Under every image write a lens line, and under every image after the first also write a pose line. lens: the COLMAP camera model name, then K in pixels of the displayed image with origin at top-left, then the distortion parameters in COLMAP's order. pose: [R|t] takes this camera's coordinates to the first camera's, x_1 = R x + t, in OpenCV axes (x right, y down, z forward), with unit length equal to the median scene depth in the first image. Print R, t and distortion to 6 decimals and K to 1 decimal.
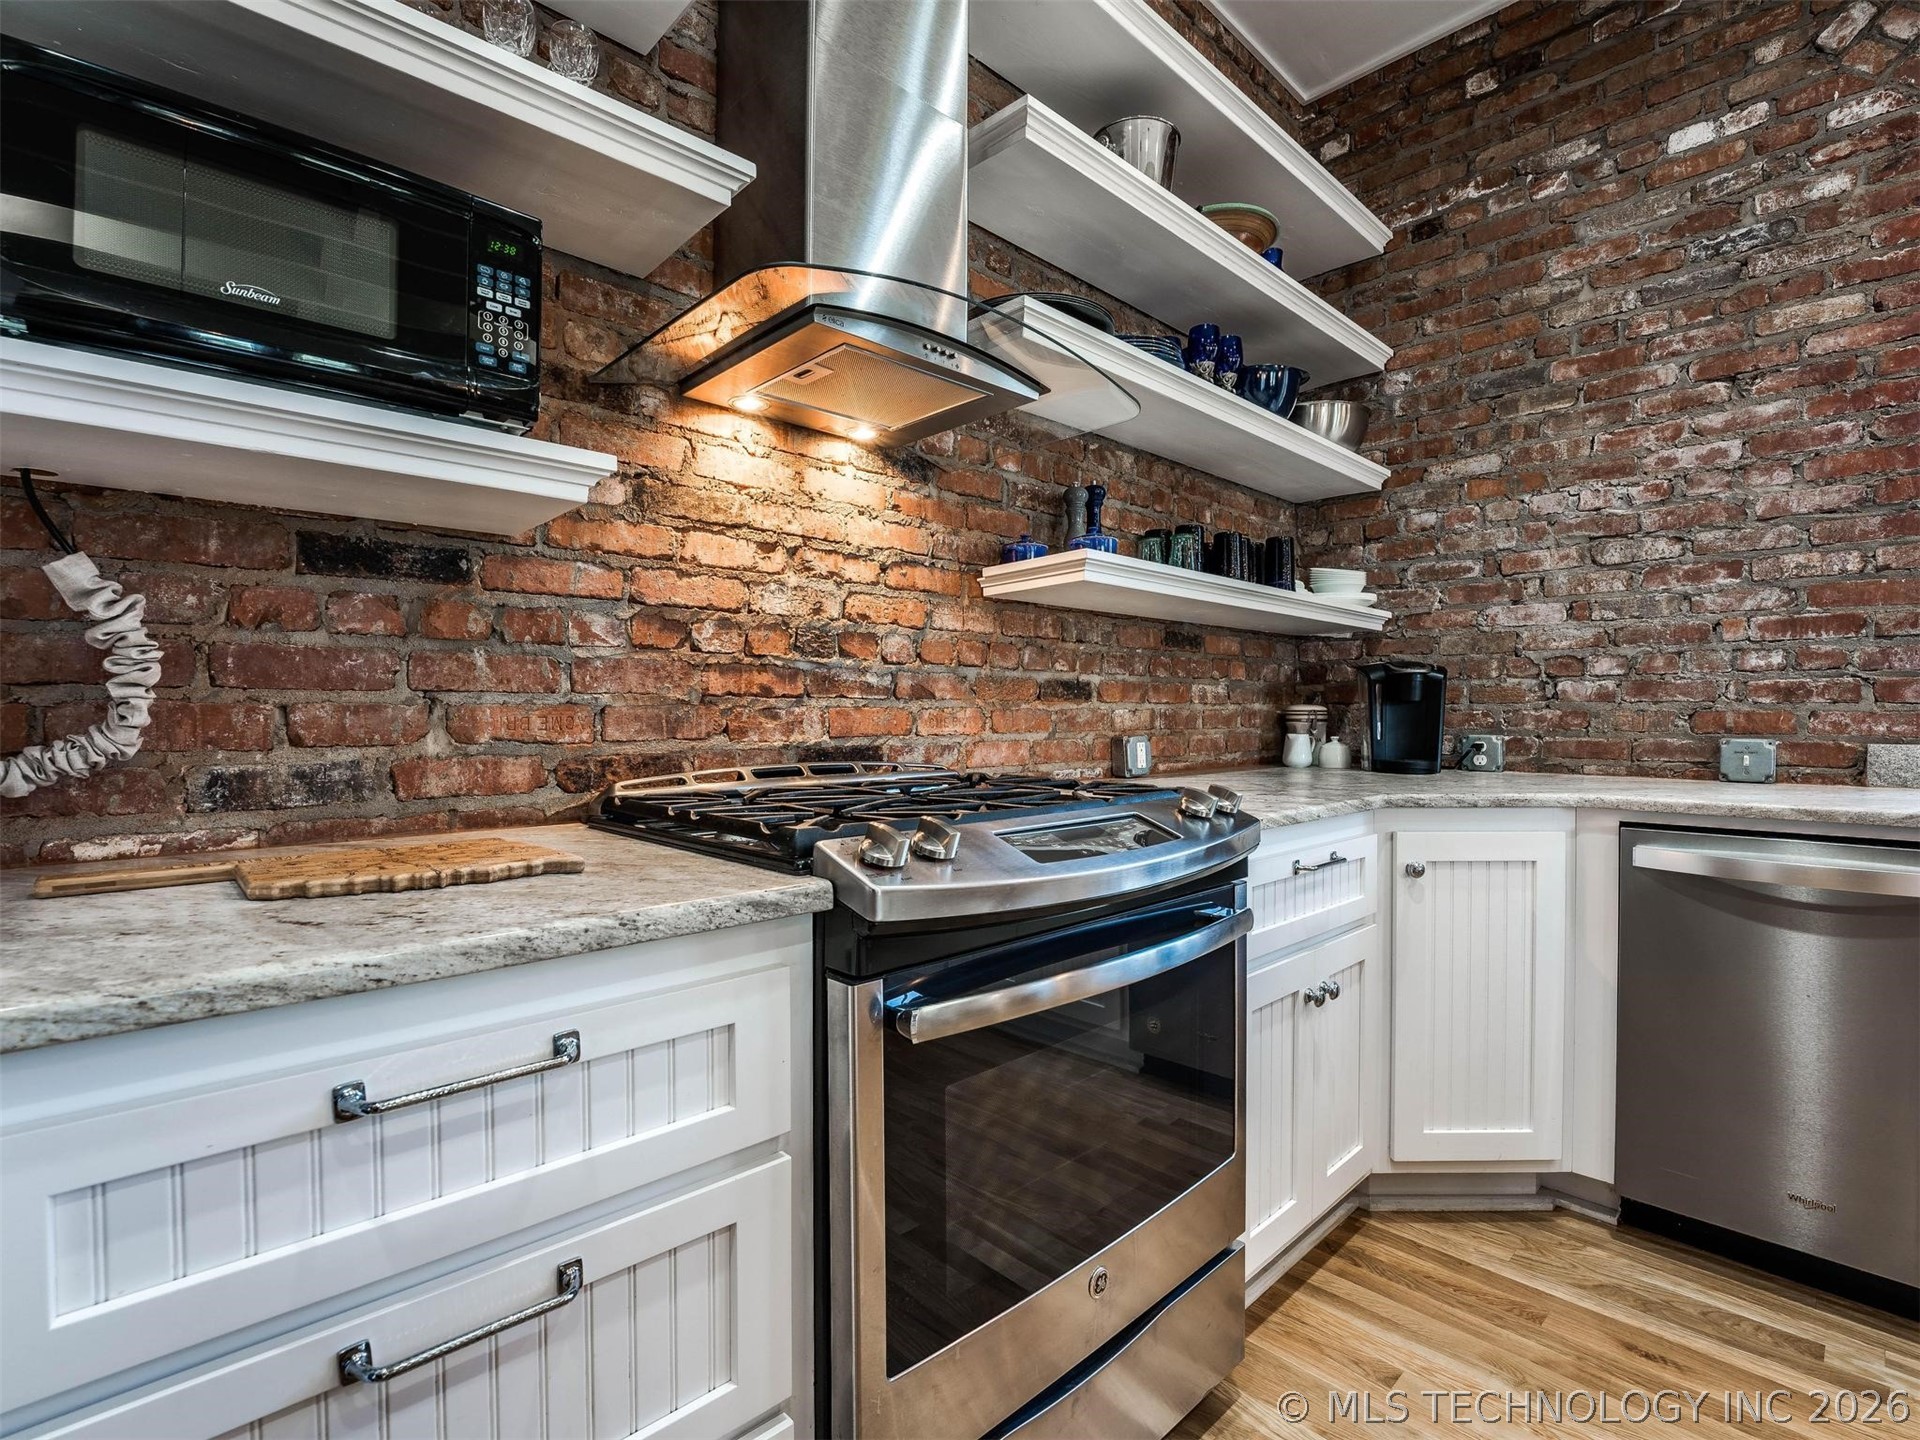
lens RADIAL K [[890.2, 0, 940.4], [0, 890.2, 713.2], [0, 0, 1]] dist [-0.031931, 0.002790]
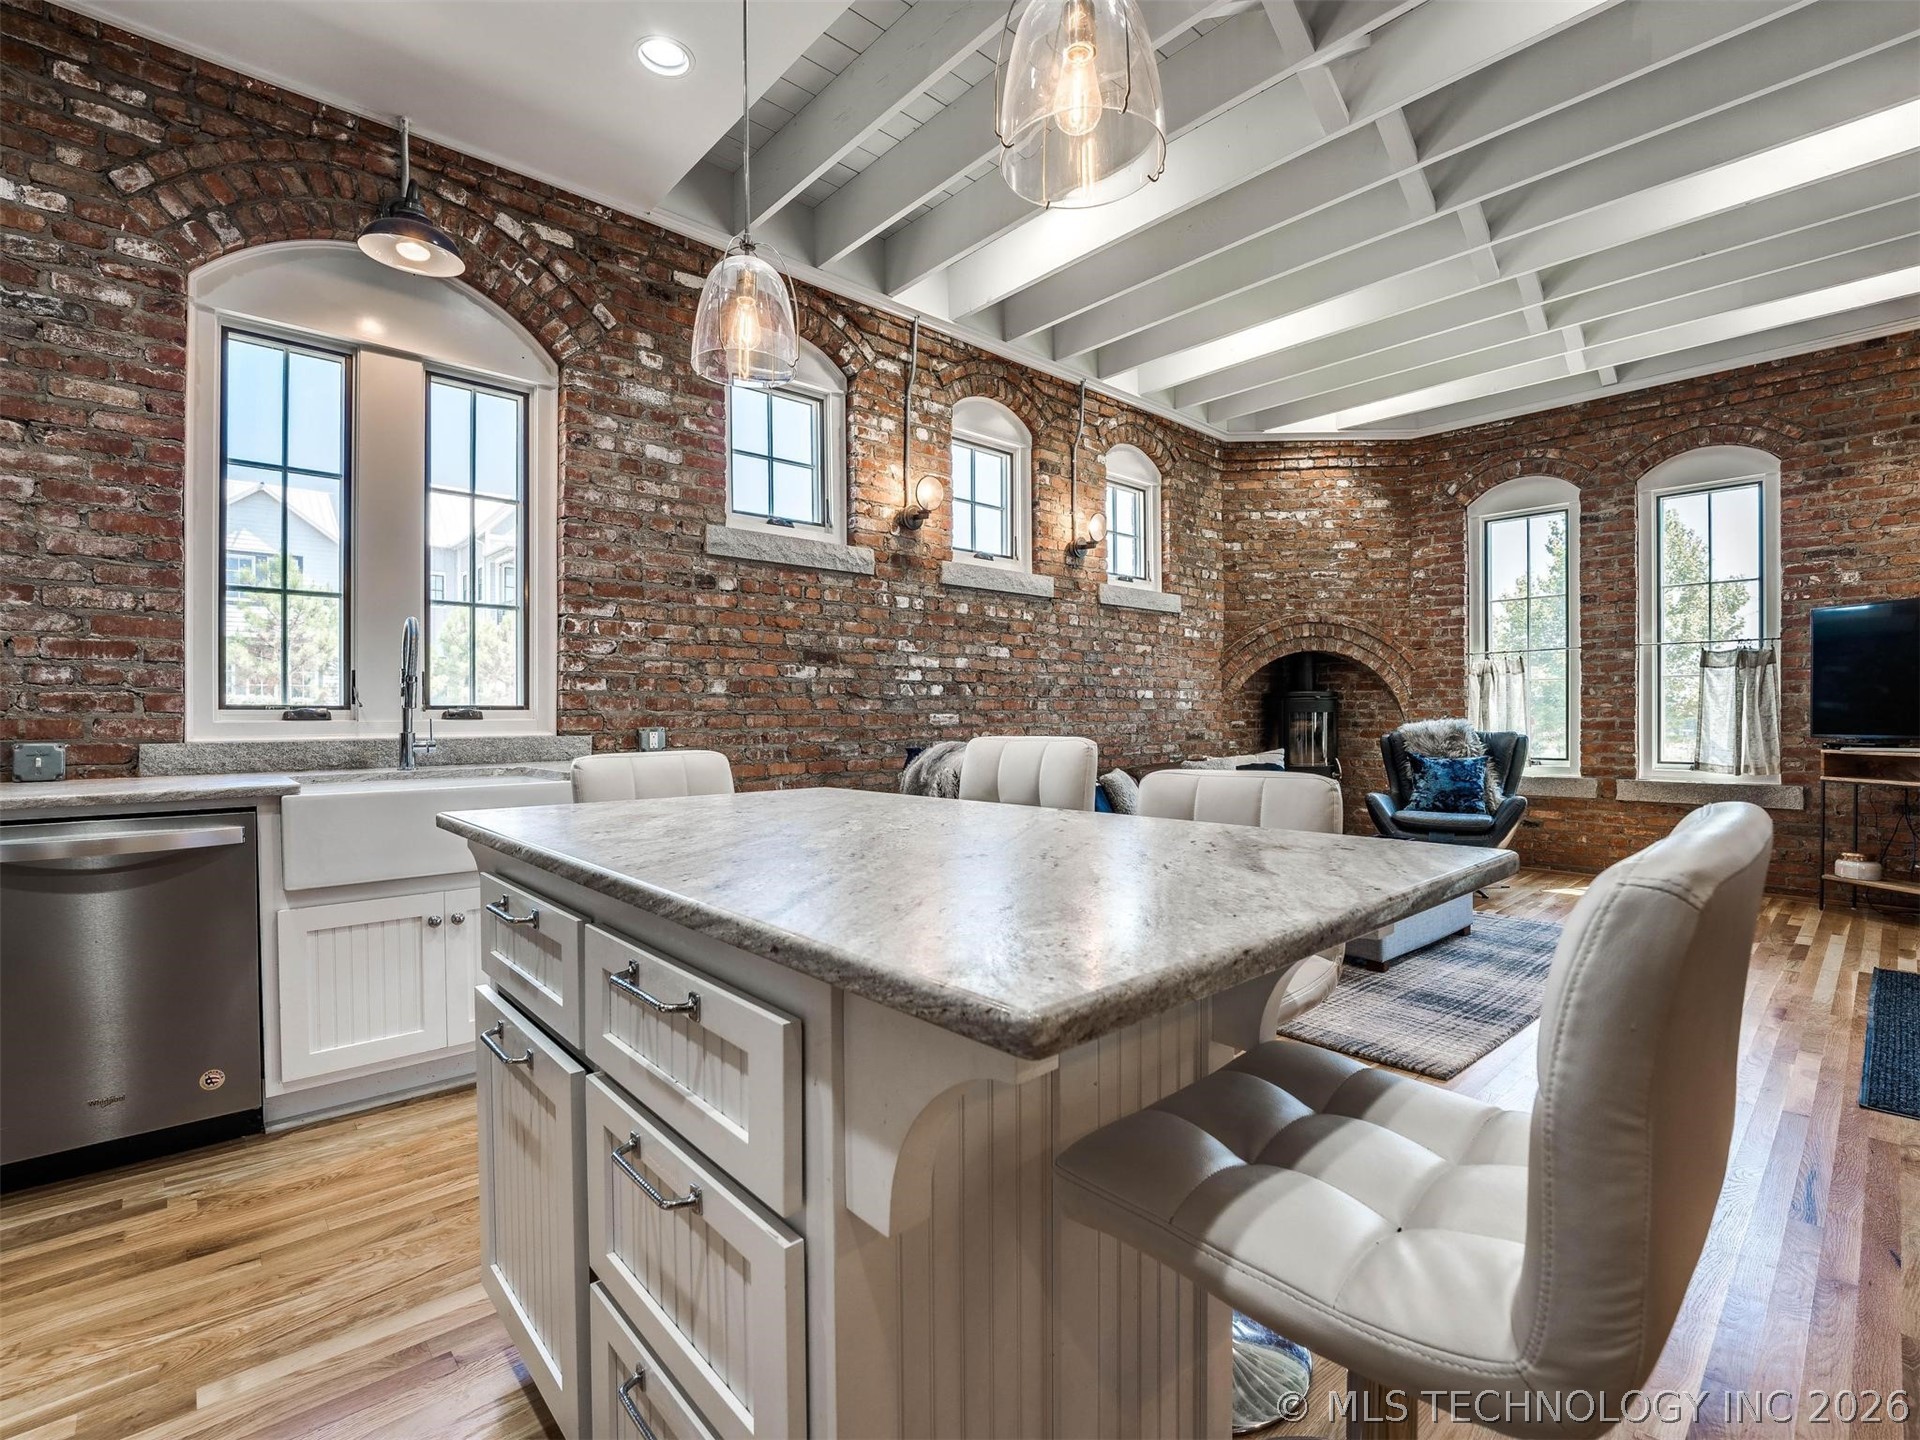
lens RADIAL K [[890.2, 0, 979.2], [0, 890.2, 722.2], [0, 0, 1]] dist [-0.031931, 0.002790]
pose [[-0.012393, -0.009425, 0.999879, -0.221547], [0.005876, 0.999938, 0.009498, -0.001101], [-0.999906, 0.005993, -0.012337, -0.228868]]
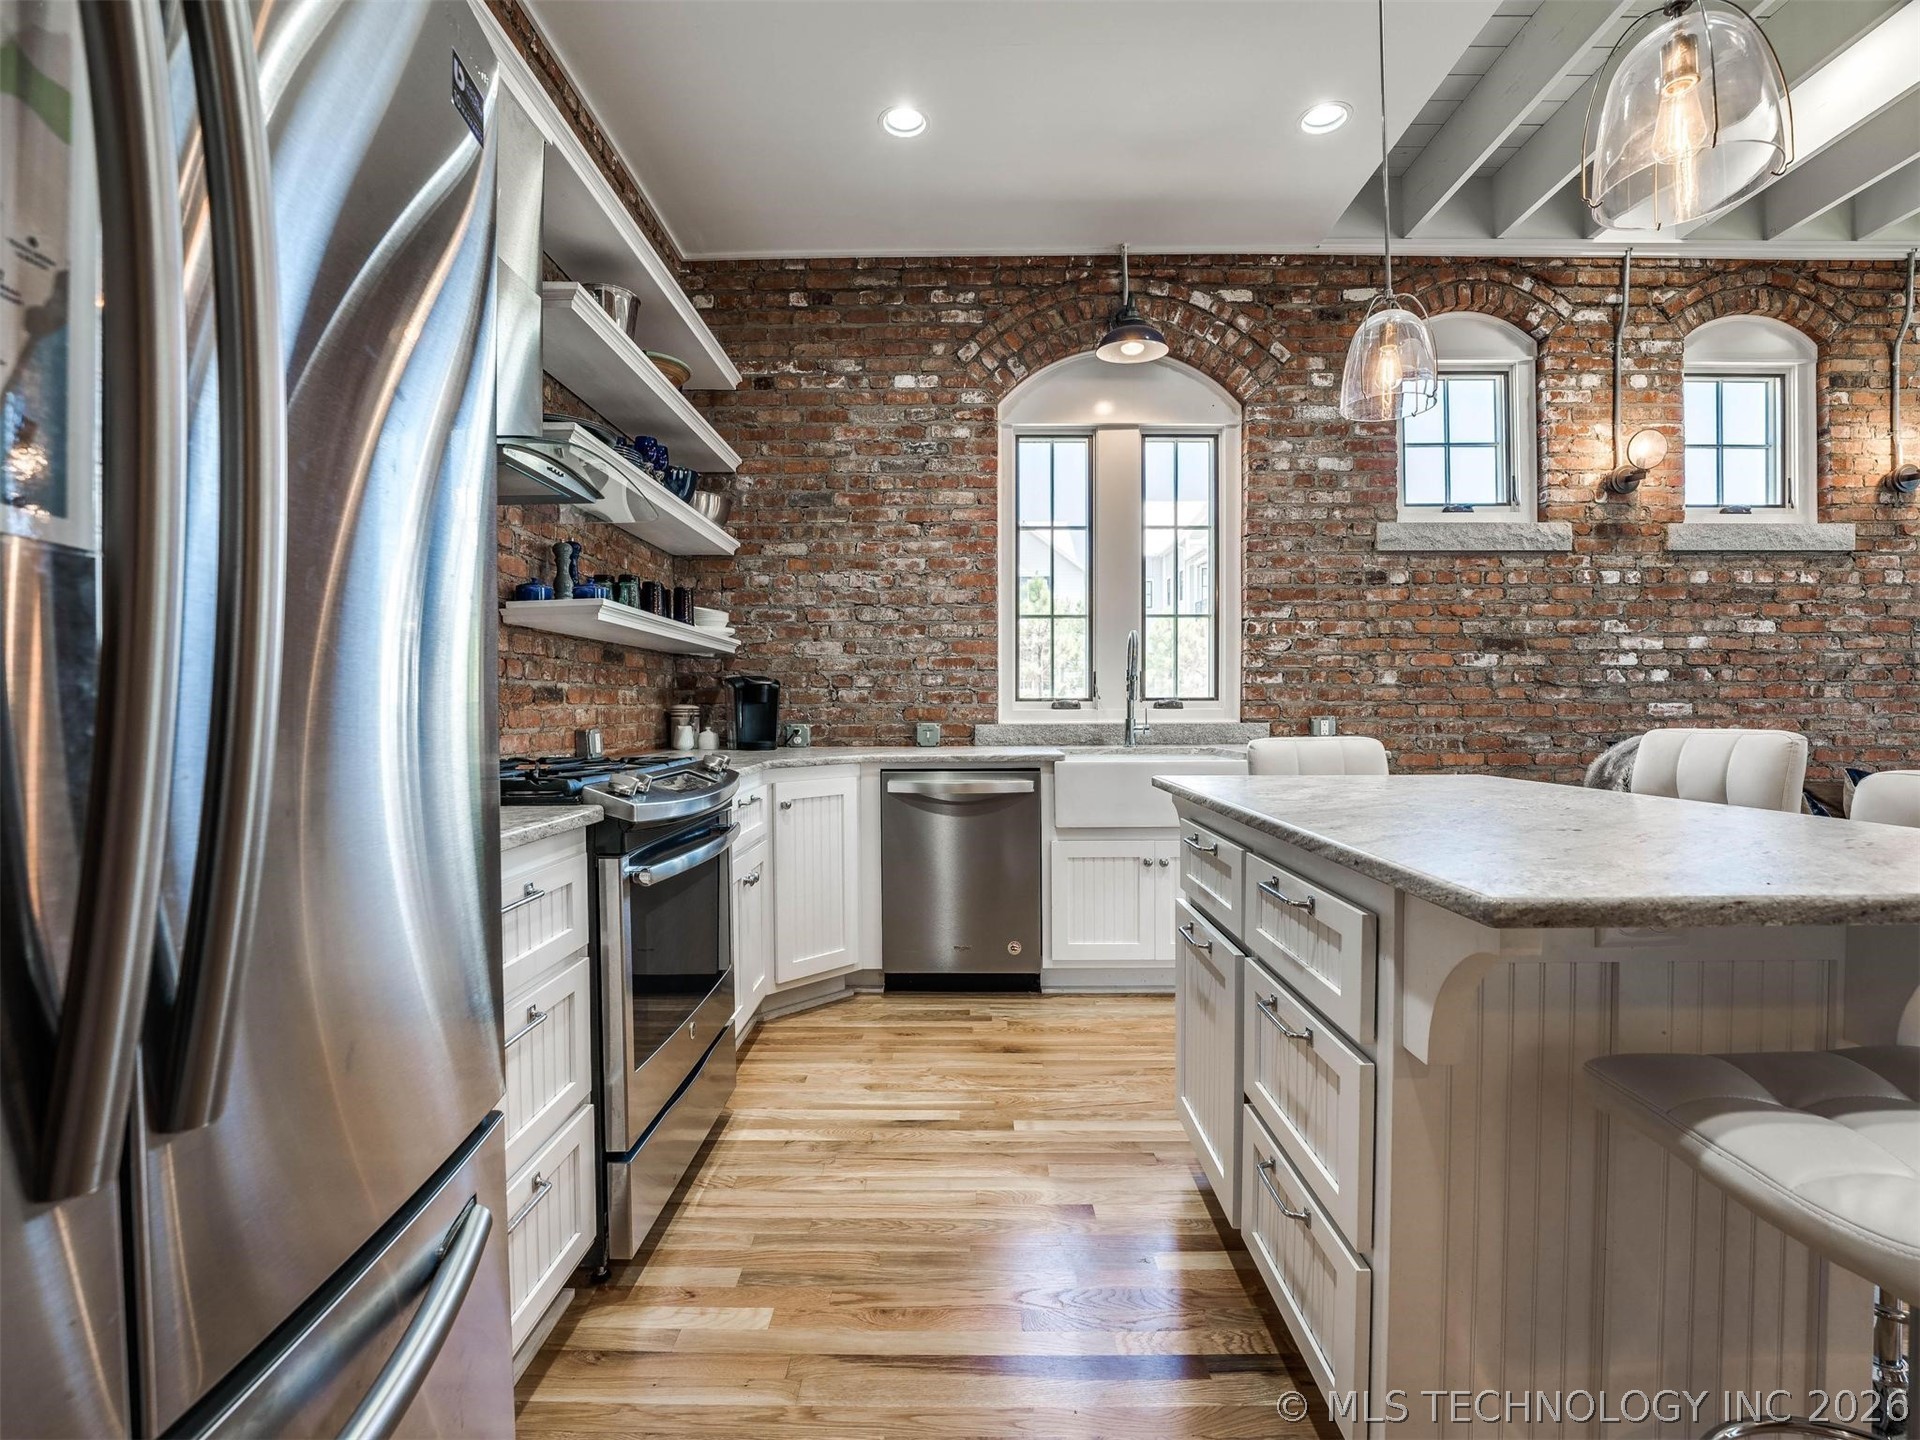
lens RADIAL K [[890.2, 0, 948.3], [0, 890.2, 725.2], [0, 0, 1]] dist [-0.031931, 0.002790]
pose [[0.687580, -0.020248, 0.725826, -0.414184], [0.007391, 0.999755, 0.020888, -0.004141], [-0.726071, -0.008997, 0.687561, -0.332843]]
